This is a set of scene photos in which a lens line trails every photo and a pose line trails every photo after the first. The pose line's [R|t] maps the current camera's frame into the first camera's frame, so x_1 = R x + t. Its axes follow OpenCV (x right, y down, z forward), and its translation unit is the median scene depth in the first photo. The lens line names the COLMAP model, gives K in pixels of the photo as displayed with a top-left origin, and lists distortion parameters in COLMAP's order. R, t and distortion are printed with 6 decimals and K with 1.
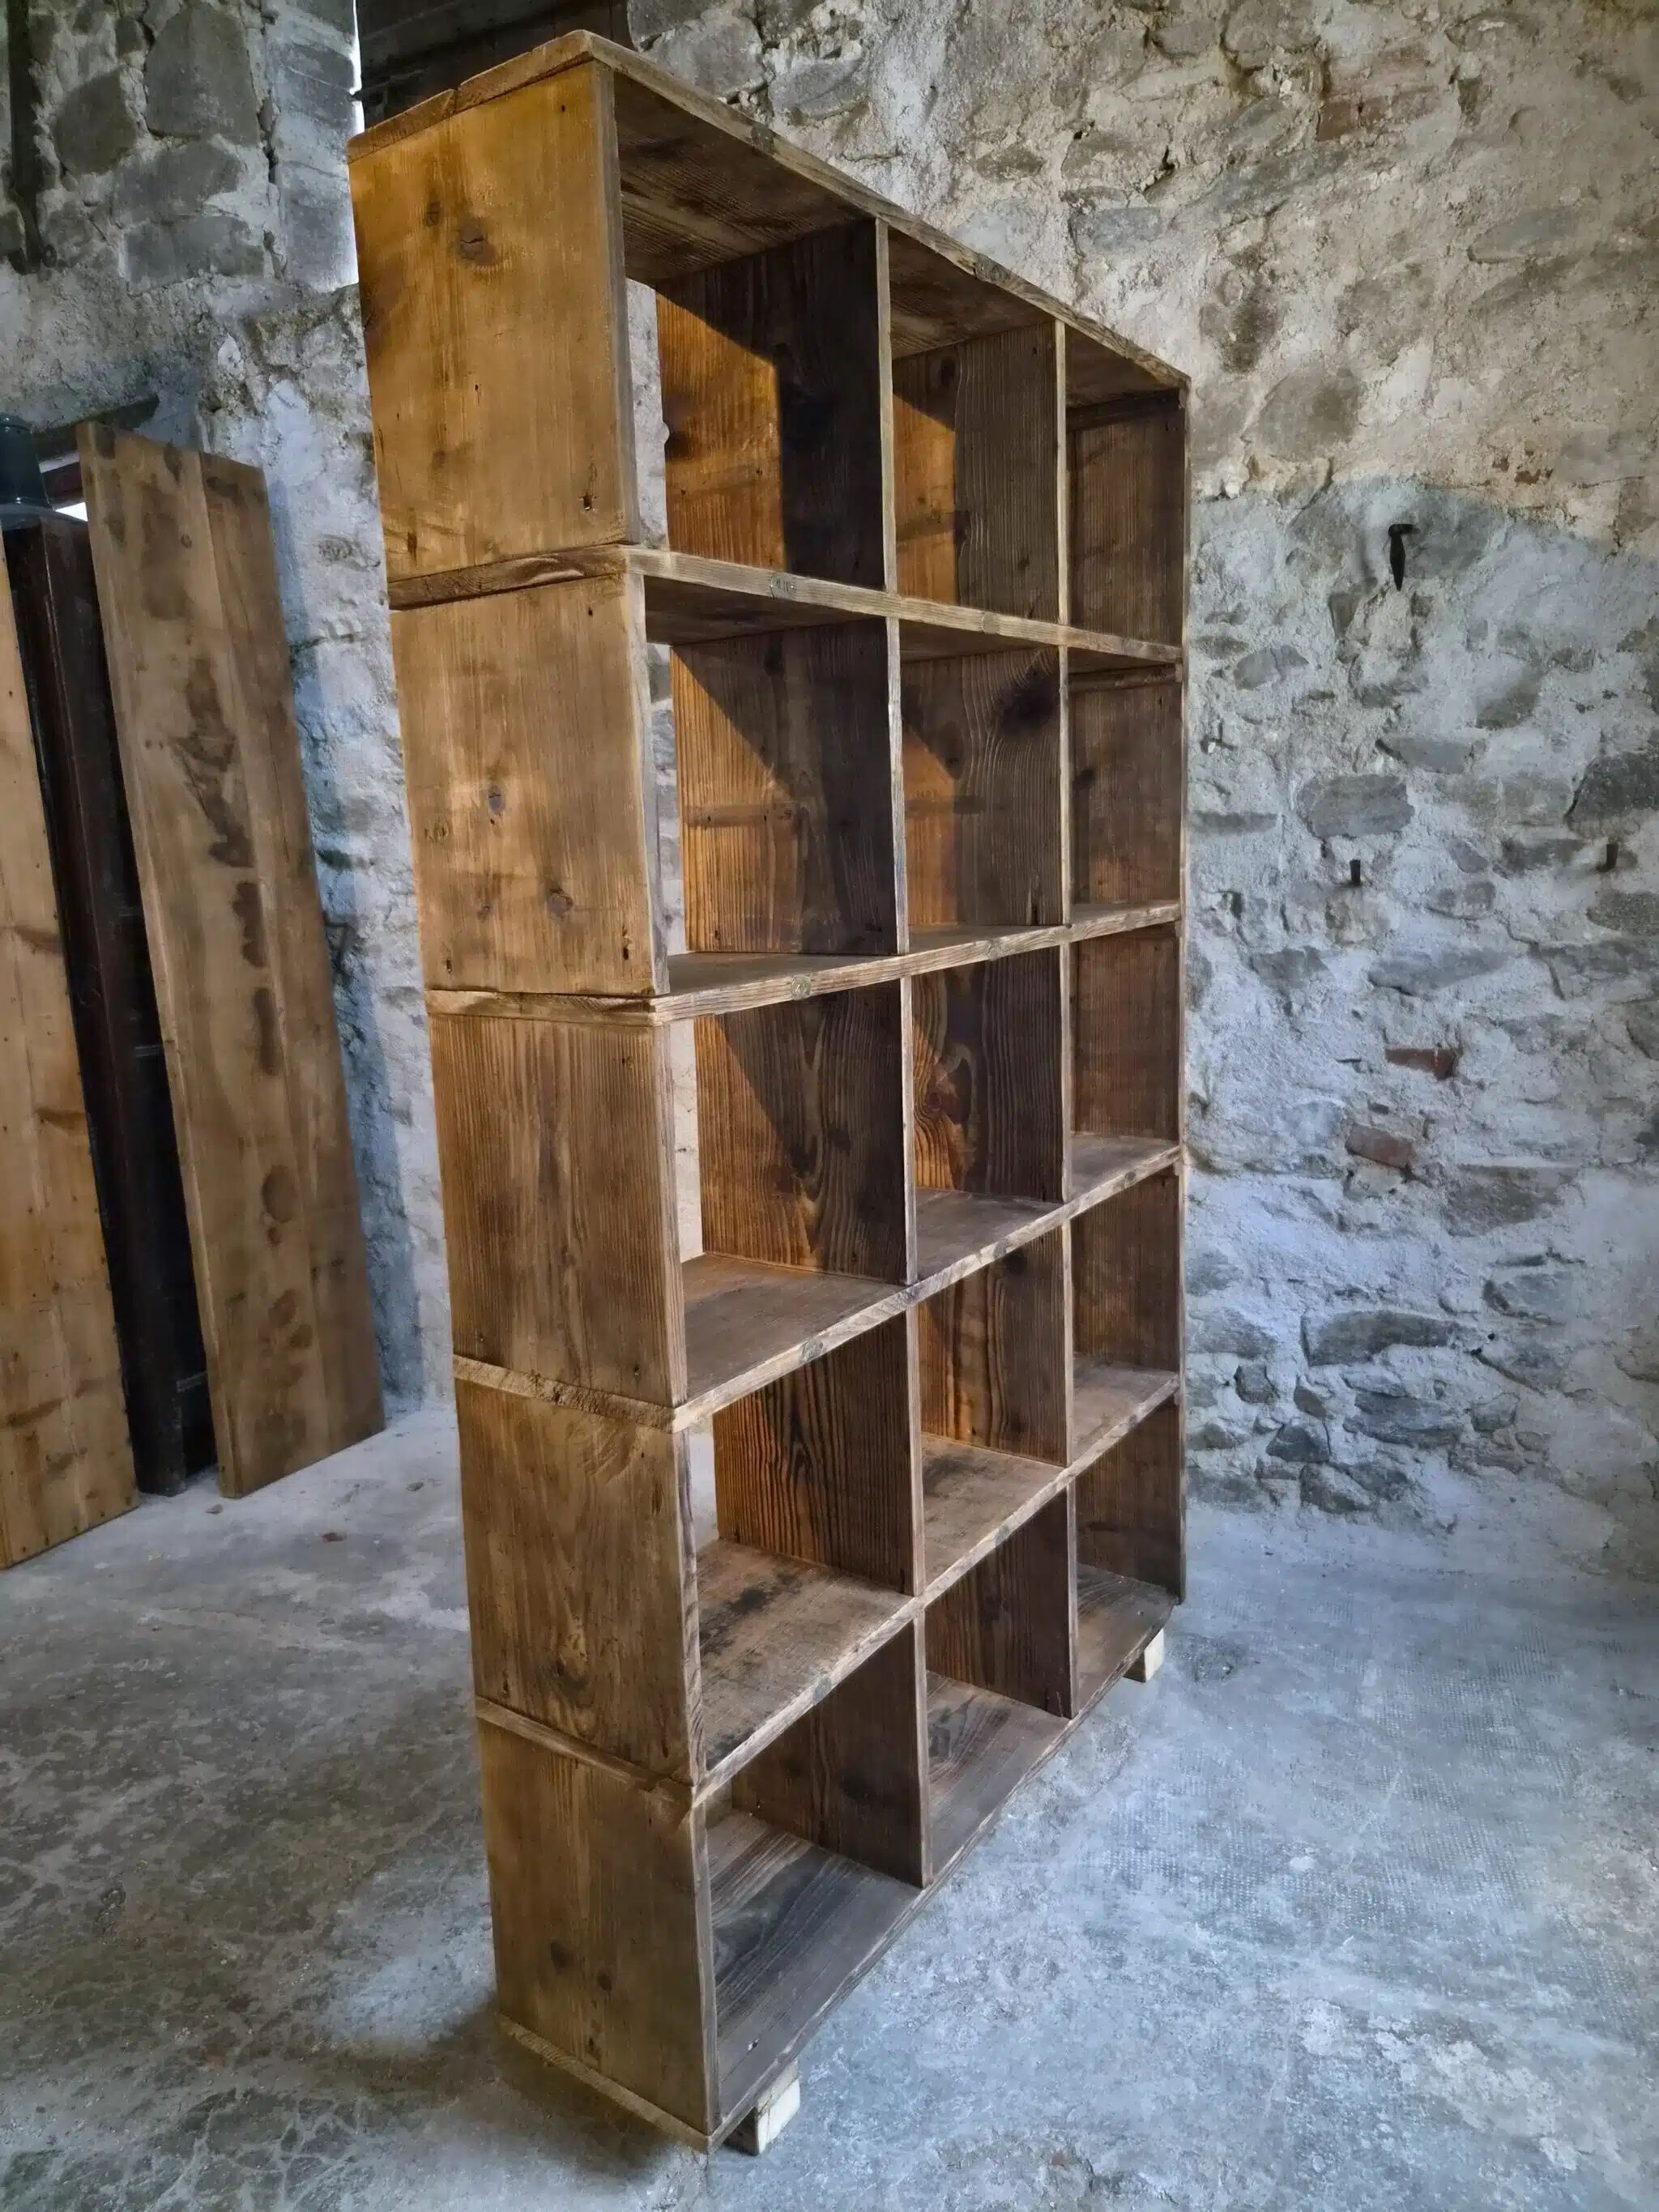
lens RADIAL K [[1502.1, 0, 820.5], [0, 1502.1, 1108.0], [0, 0, 1]] dist [0.063849, -0.048564]
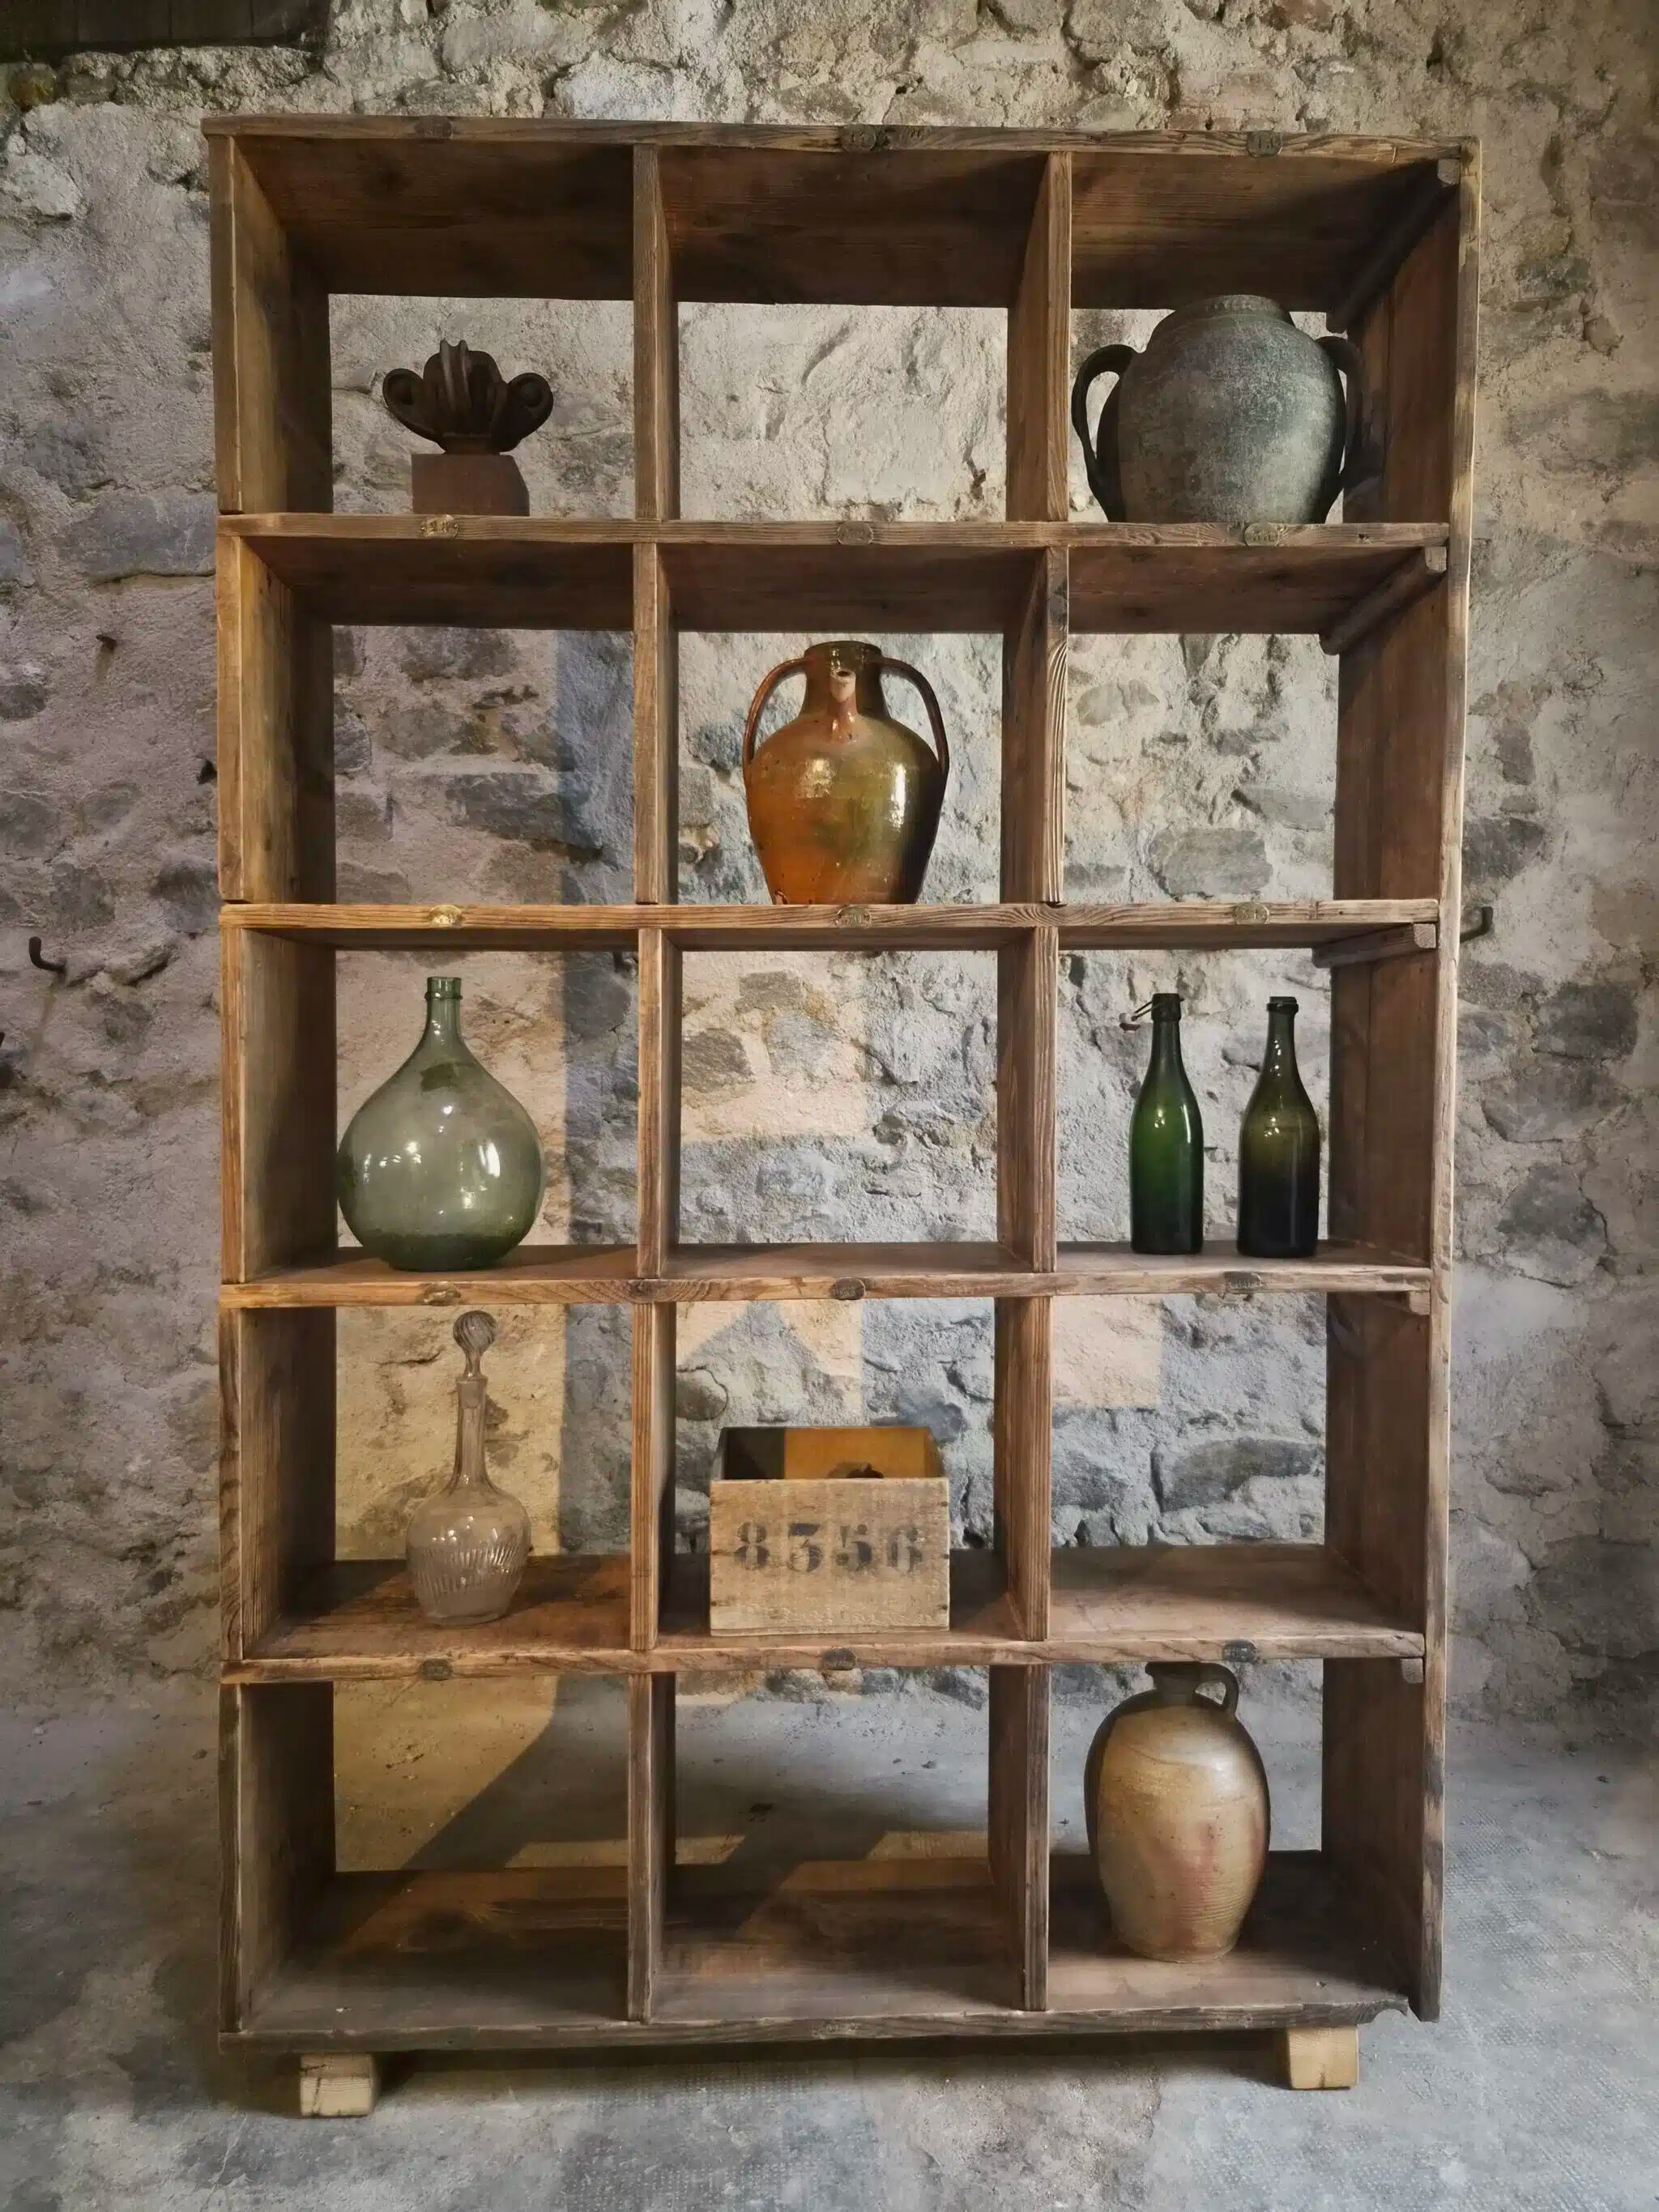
lens RADIAL K [[1502.1, 0, 846.0], [0, 1502.1, 1126.7], [0, 0, 1]] dist [0.063849, -0.048564]
pose [[0.918039, 0.022652, 0.395843, -0.191570], [0.029150, 0.991809, -0.124362, 0.059720], [-0.395418, 0.125708, 0.909858, 0.286545]]
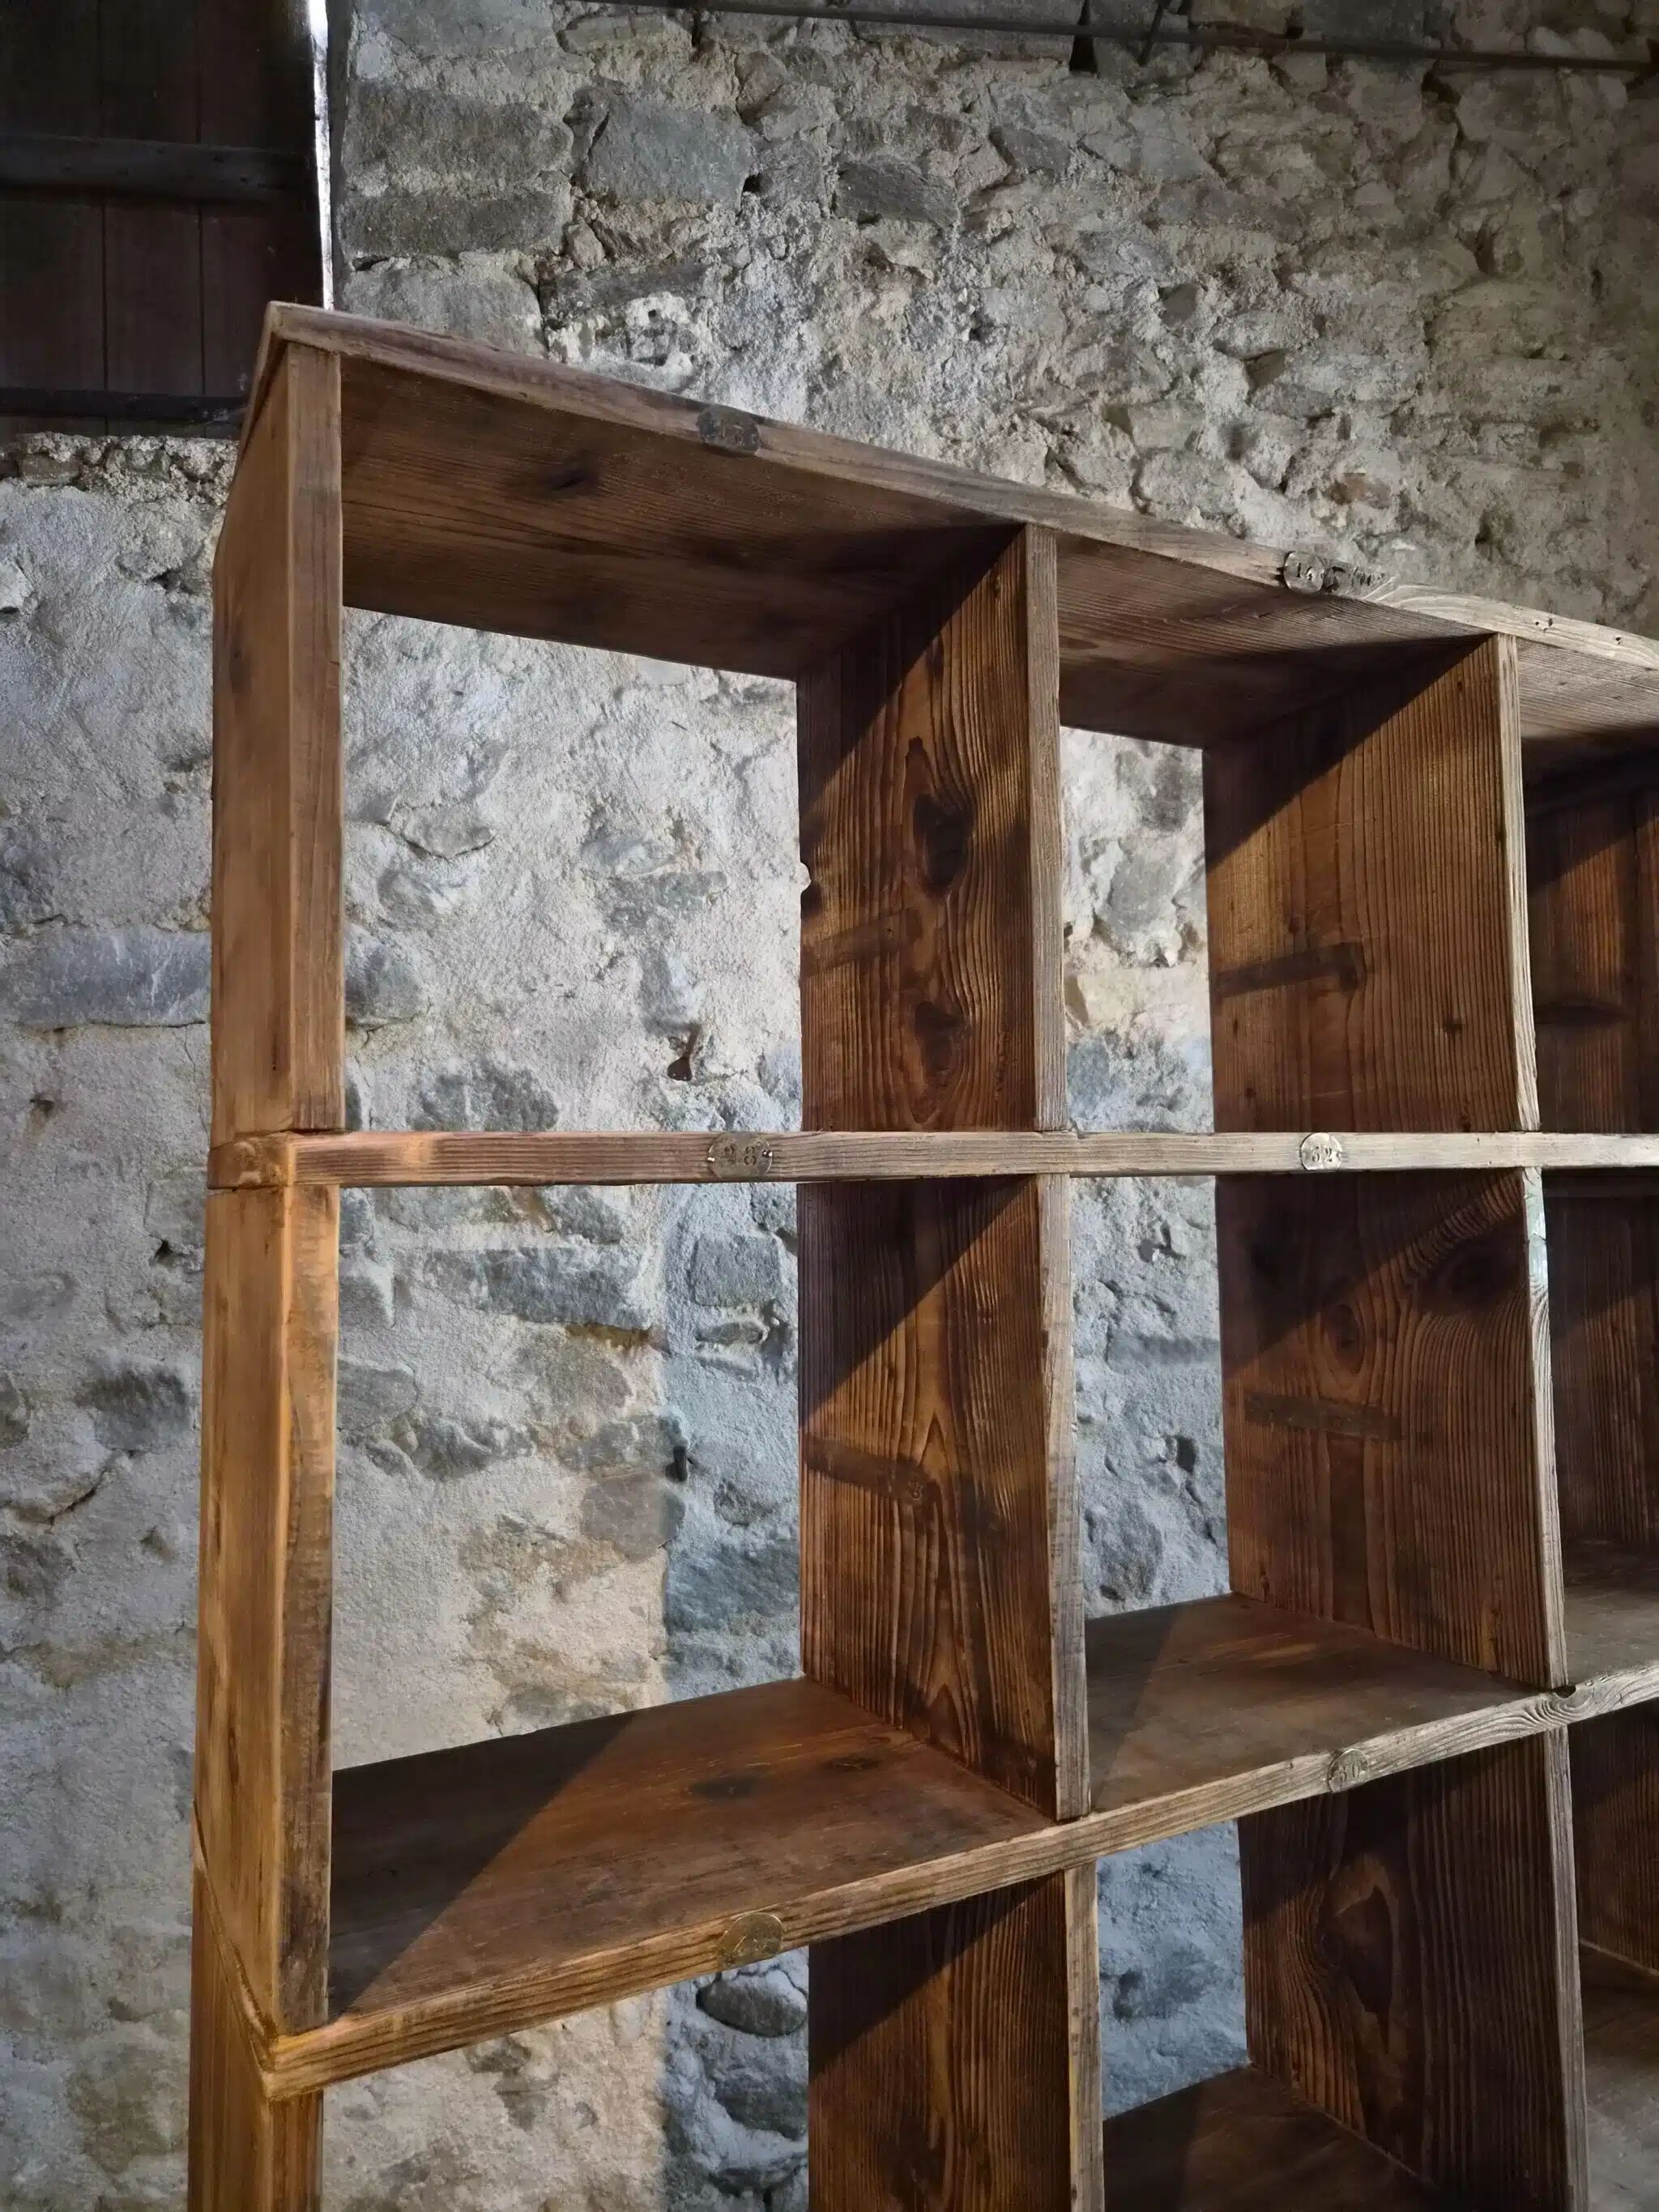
lens RADIAL K [[1499.8, 0, 827.1], [0, 1499.8, 1100.6], [0, 0, 1]] dist [0.061002, -0.045171]
pose [[0.835569, 0.065112, 0.545513, -0.324446], [0.077433, 0.969082, -0.234273, -0.147464], [-0.543901, 0.237992, 0.804693, 0.444794]]
